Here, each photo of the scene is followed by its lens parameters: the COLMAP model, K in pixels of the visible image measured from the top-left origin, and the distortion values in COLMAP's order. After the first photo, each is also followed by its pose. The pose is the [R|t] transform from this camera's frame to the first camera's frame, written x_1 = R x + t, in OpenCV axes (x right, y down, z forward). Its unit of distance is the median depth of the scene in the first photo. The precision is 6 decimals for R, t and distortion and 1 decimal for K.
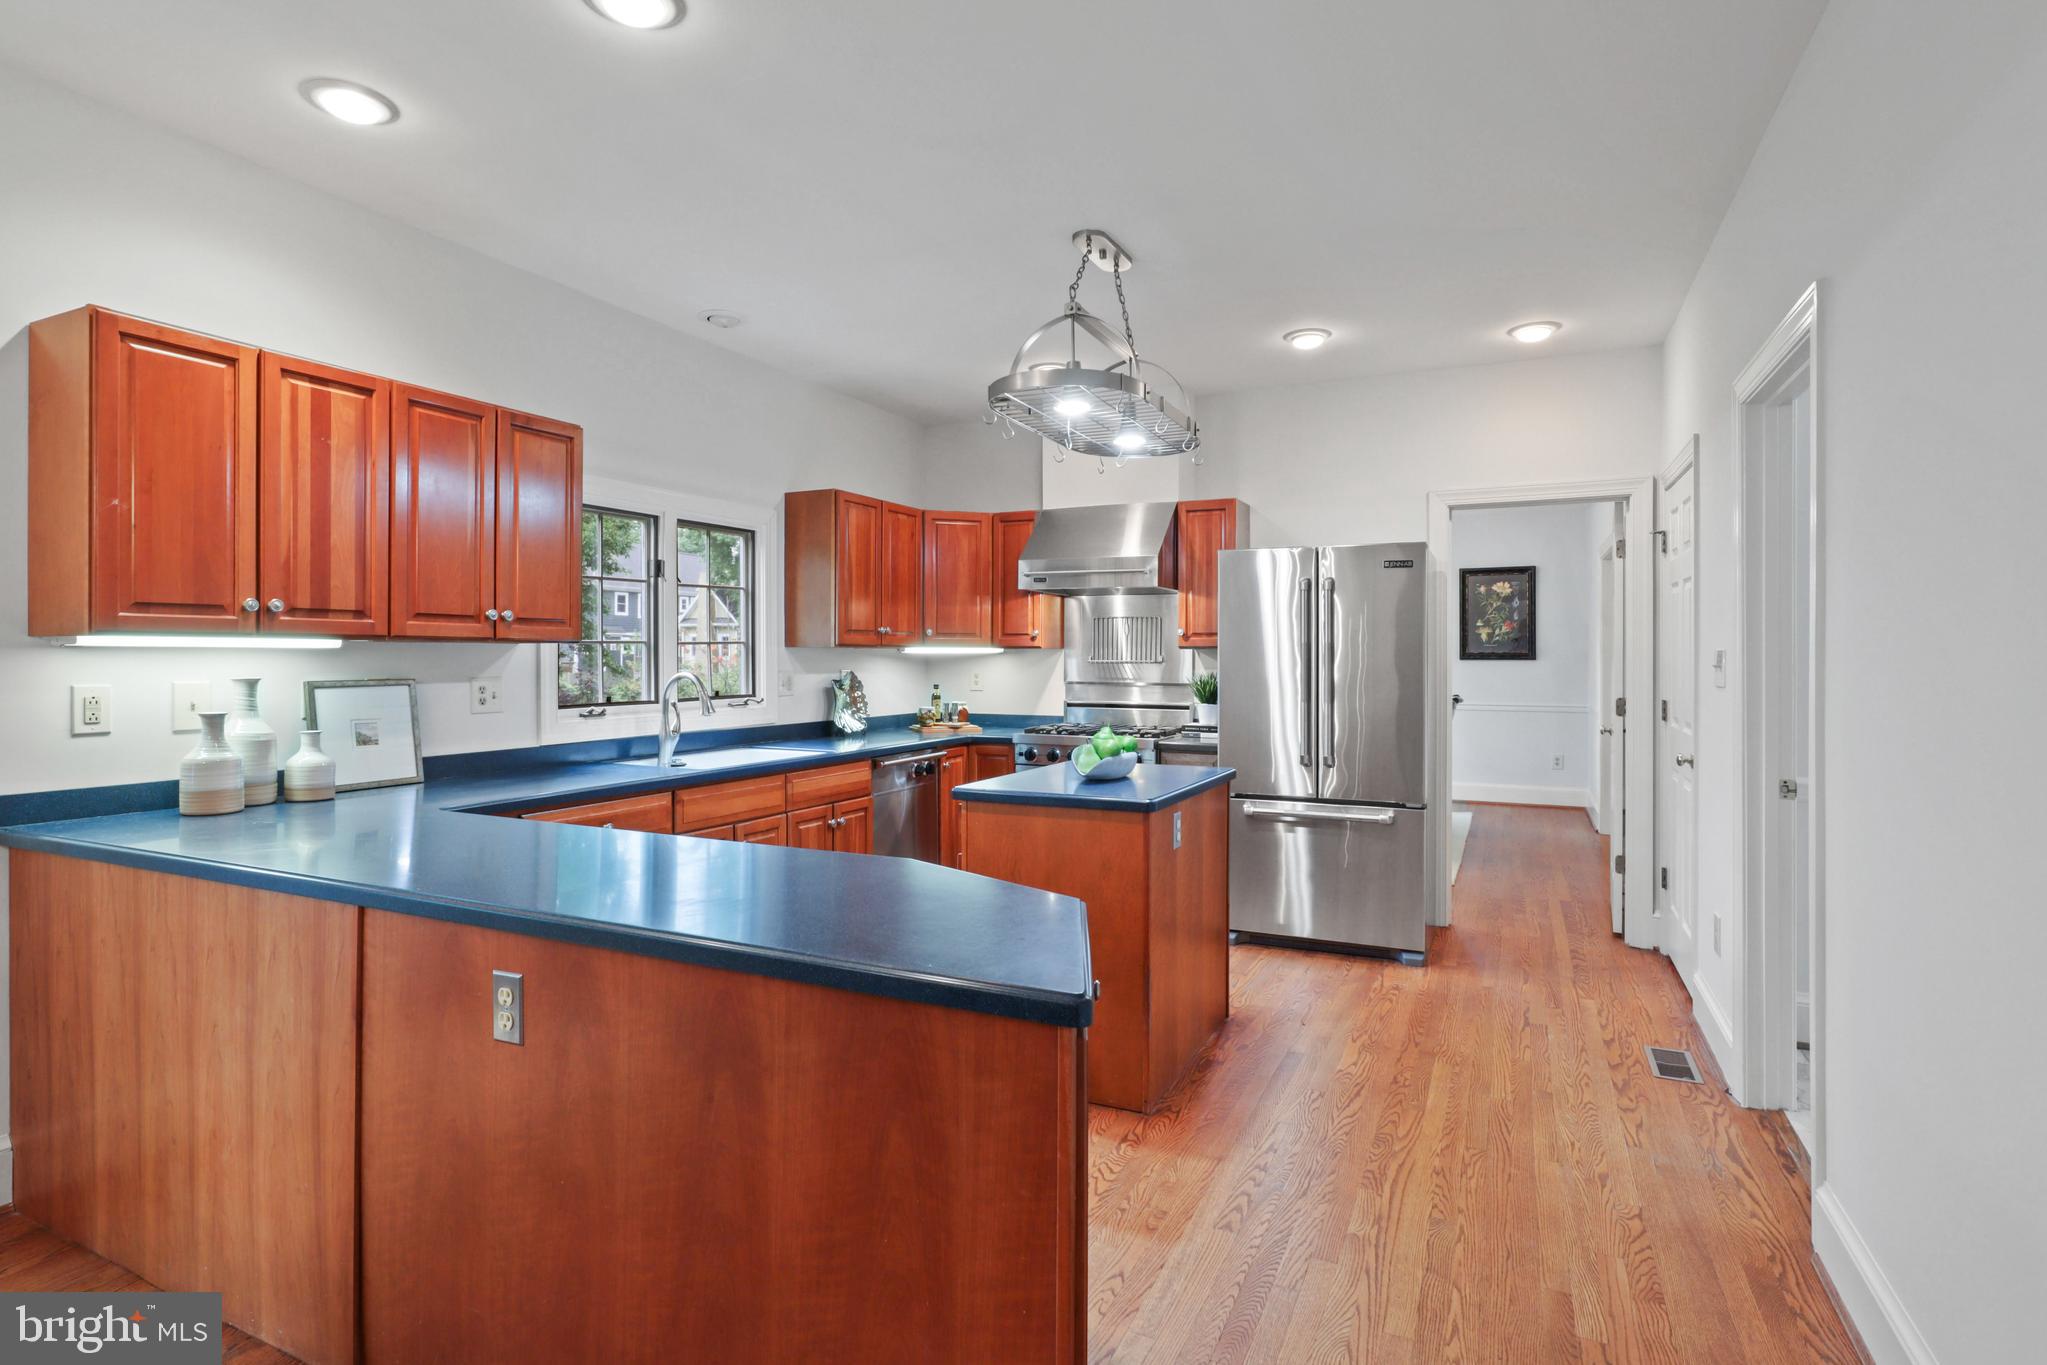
lens RADIAL K [[1012.3, 0, 1001.6], [0, 1012.3, 653.5], [0, 0, 1]] dist [-0.021397, 0.011145]
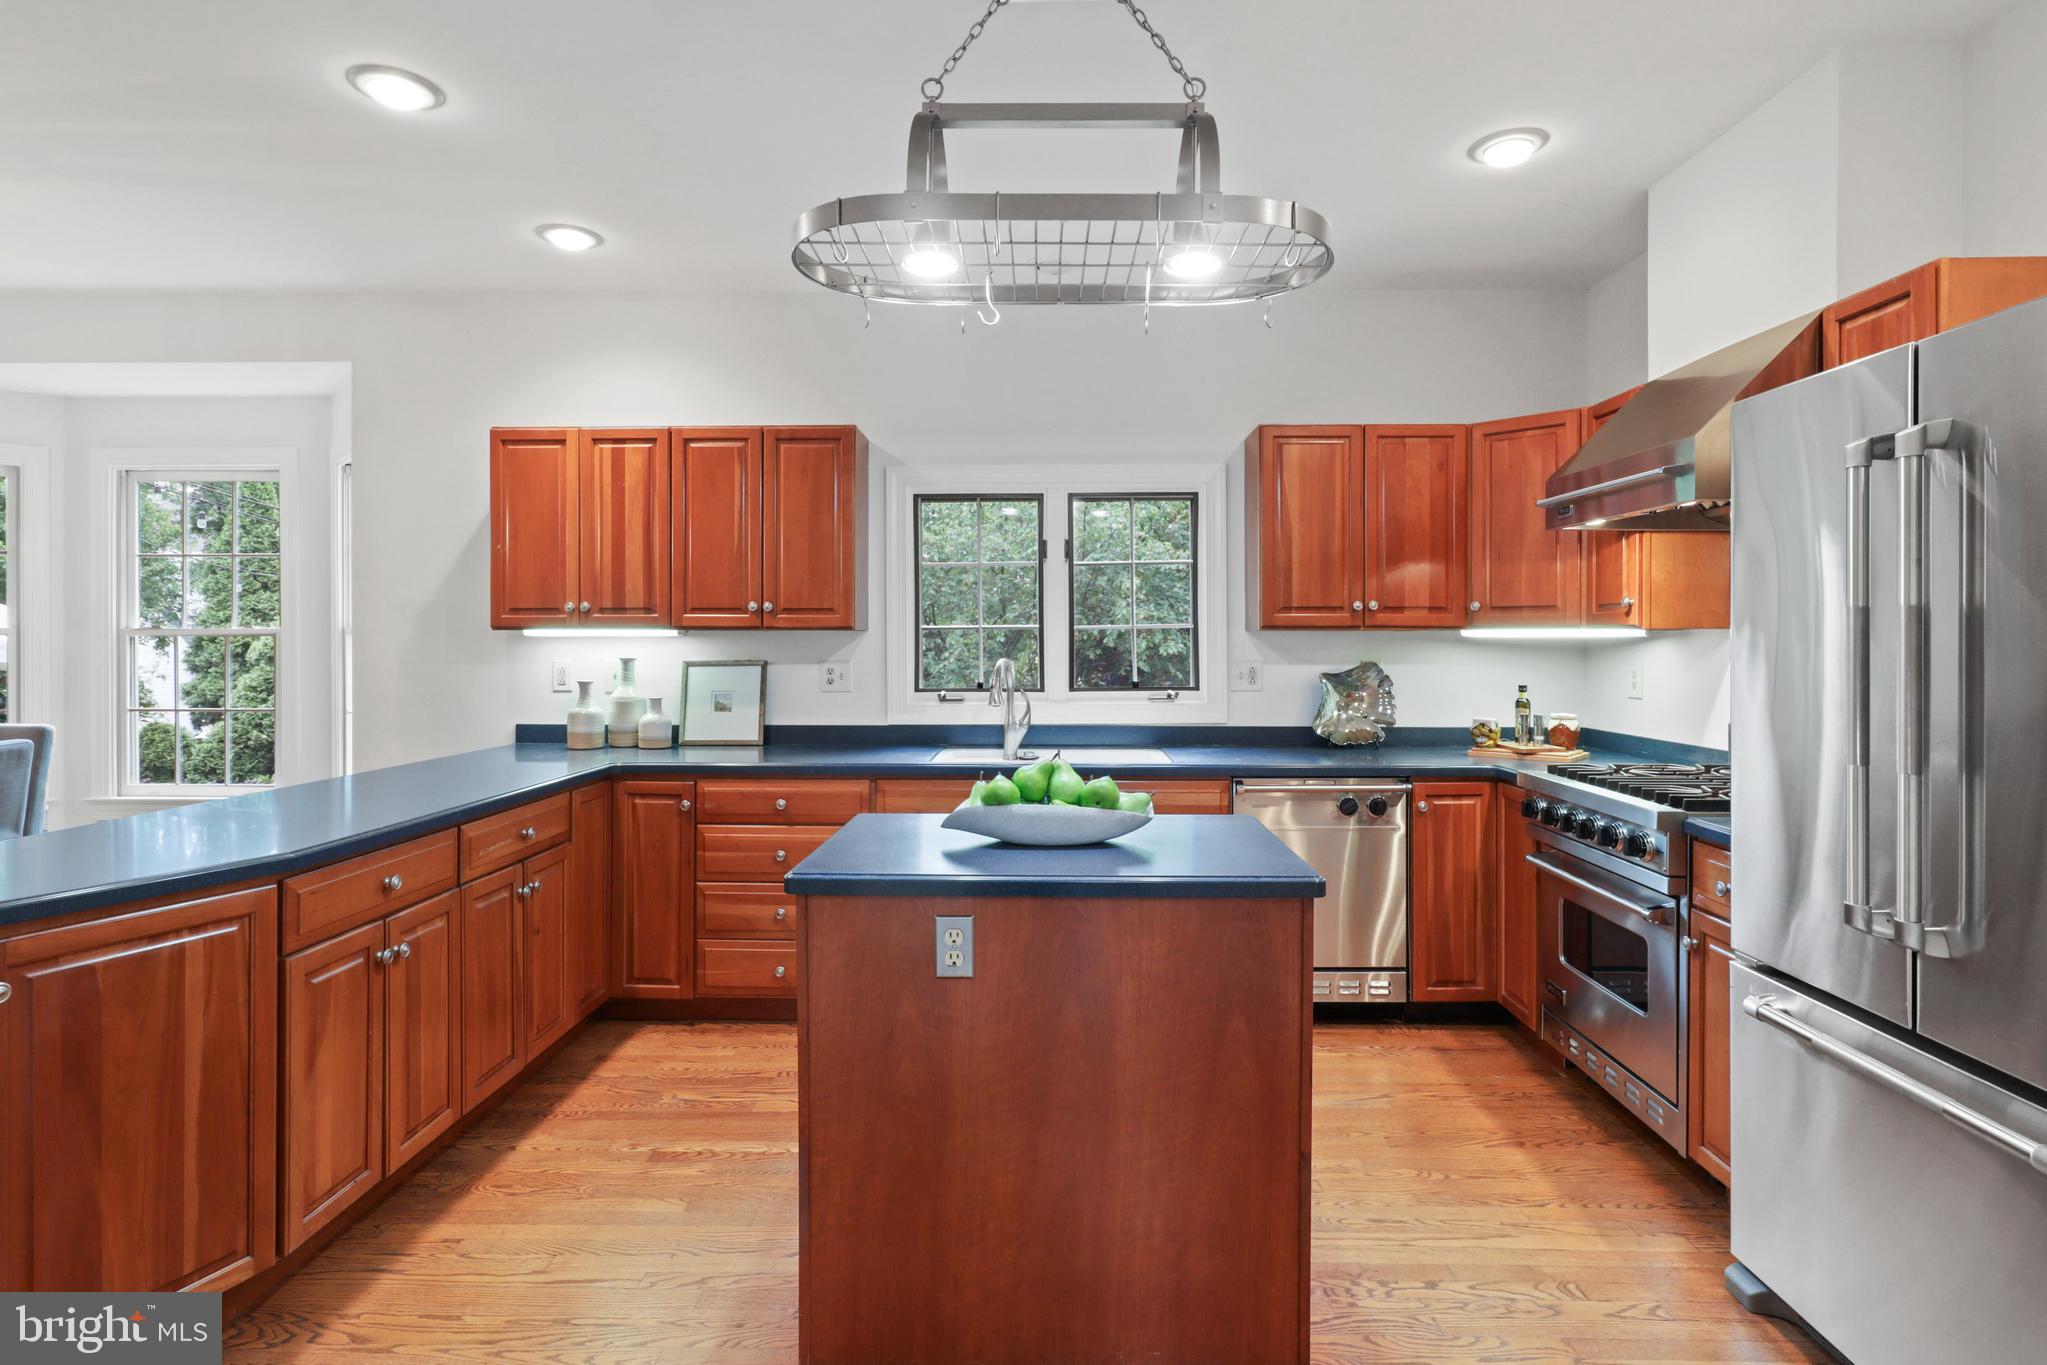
lens RADIAL K [[1012.3, 0, 1051.8], [0, 1012.3, 640.4], [0, 0, 1]] dist [-0.021397, 0.011145]
pose [[0.441661, -0.001088, -0.897181, 0.432368], [0.002887, 0.999996, 0.000209, 0.000846], [0.897177, -0.002682, 0.441662, 0.490429]]
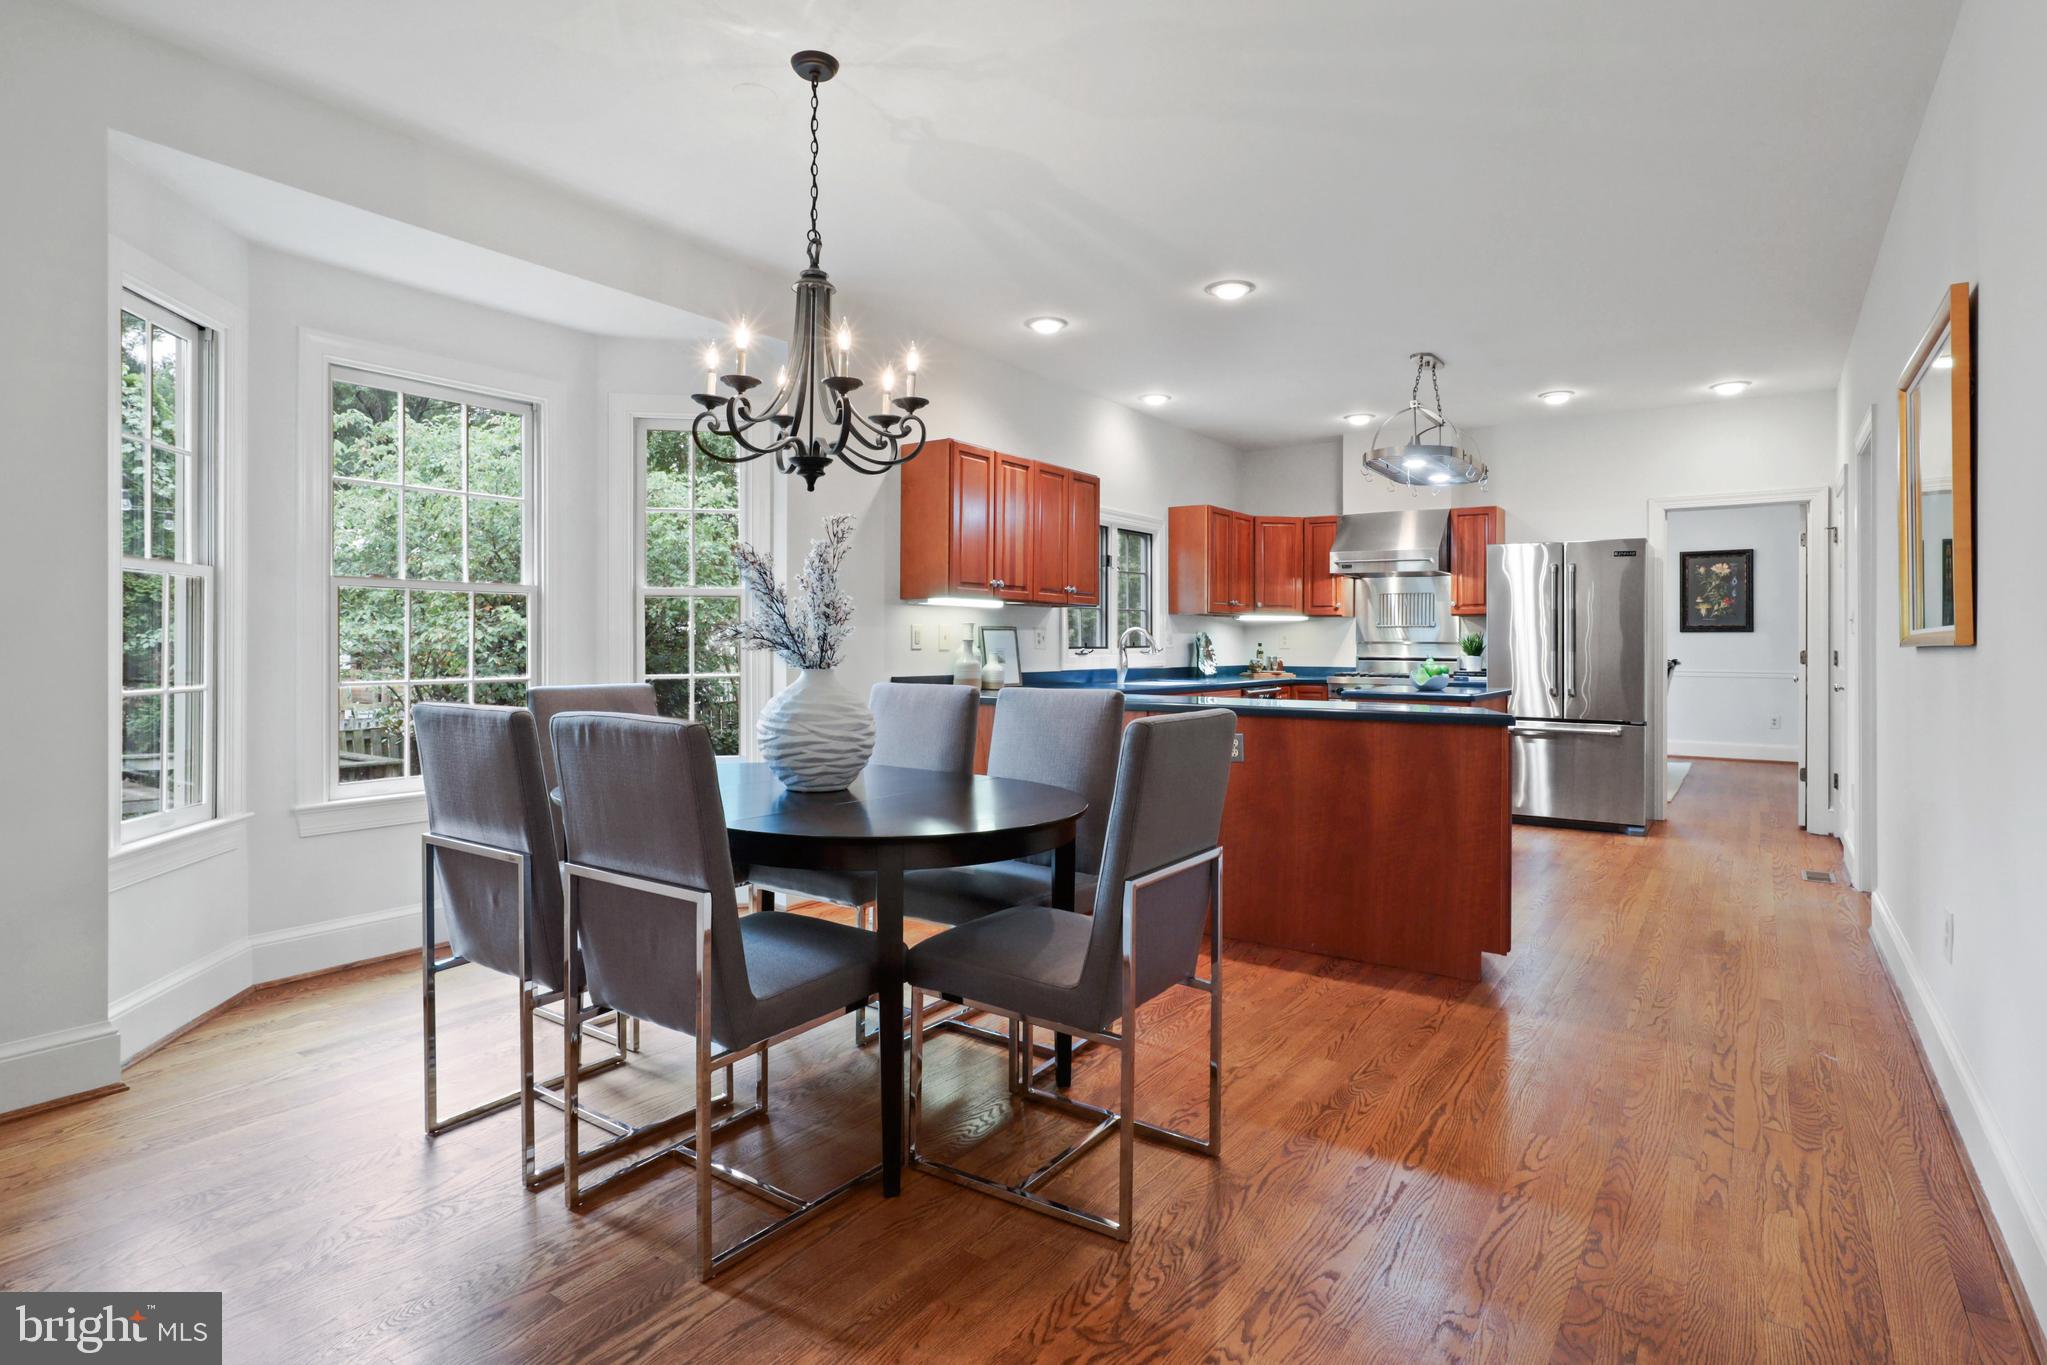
lens RADIAL K [[1055.6, 0, 1010.4], [0, 1055.6, 636.7], [0, 0, 1]] dist [-0.001195, 0.005736]
pose [[0.989215, 0.001811, -0.146460, -0.208980], [-0.002373, 0.999990, -0.003662, 0.030783], [0.146452, 0.003971, 0.989210, -0.510624]]
